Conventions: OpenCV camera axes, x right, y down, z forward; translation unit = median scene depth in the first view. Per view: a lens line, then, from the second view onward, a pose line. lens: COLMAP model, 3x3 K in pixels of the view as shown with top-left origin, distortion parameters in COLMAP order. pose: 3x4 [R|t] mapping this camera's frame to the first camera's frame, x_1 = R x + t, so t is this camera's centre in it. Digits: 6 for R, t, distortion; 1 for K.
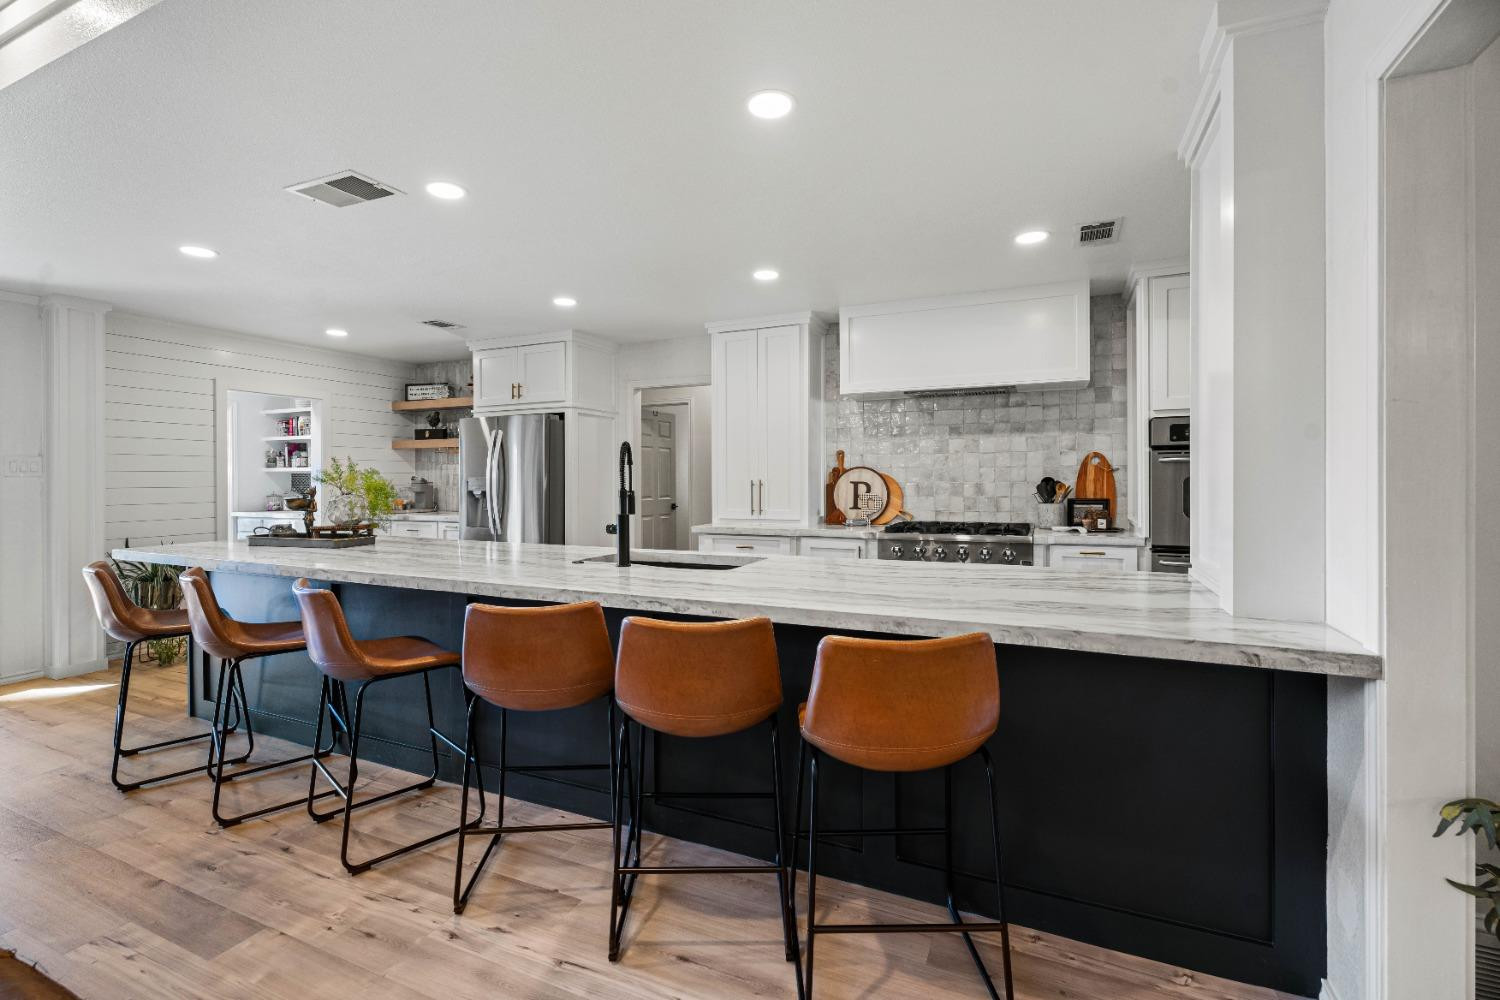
lens RADIAL K [[676.2, 0, 749.9], [0, 676.2, 487.9], [0, 0, 1]] dist [0.000427, -0.000222]
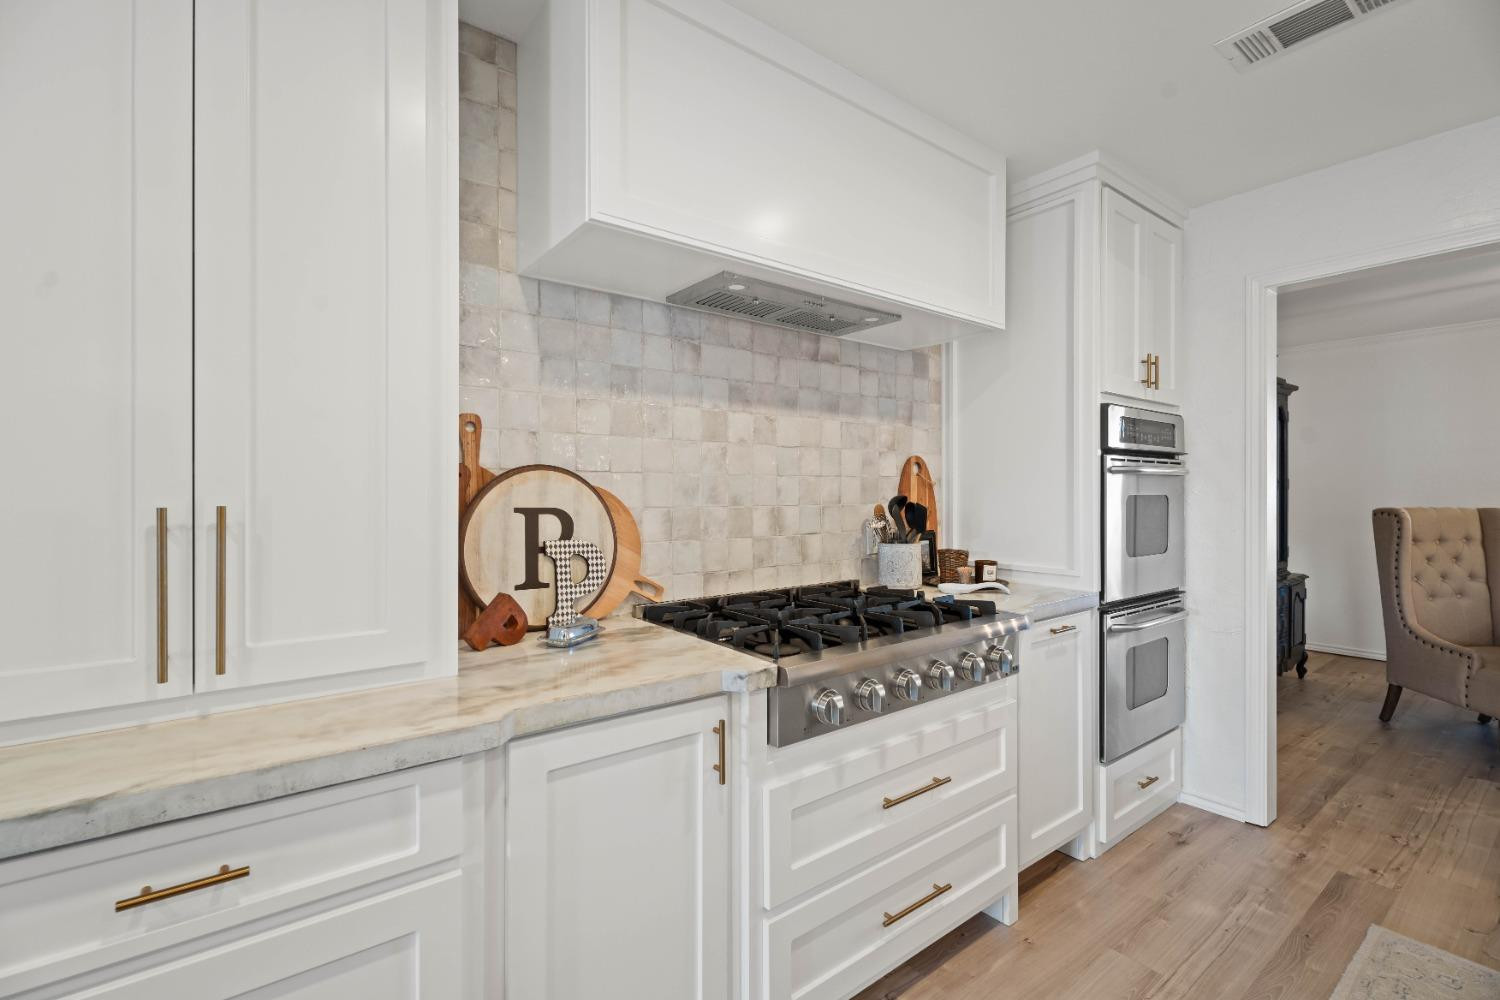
lens RADIAL K [[676.2, 0, 749.9], [0, 676.2, 487.9], [0, 0, 1]] dist [0.000427, -0.000222]
pose [[0.462222, 0.008655, 0.886722, -0.099712], [0.005163, 0.999909, -0.012452, -0.015281], [-0.886749, 0.010334, 0.462135, 0.781579]]
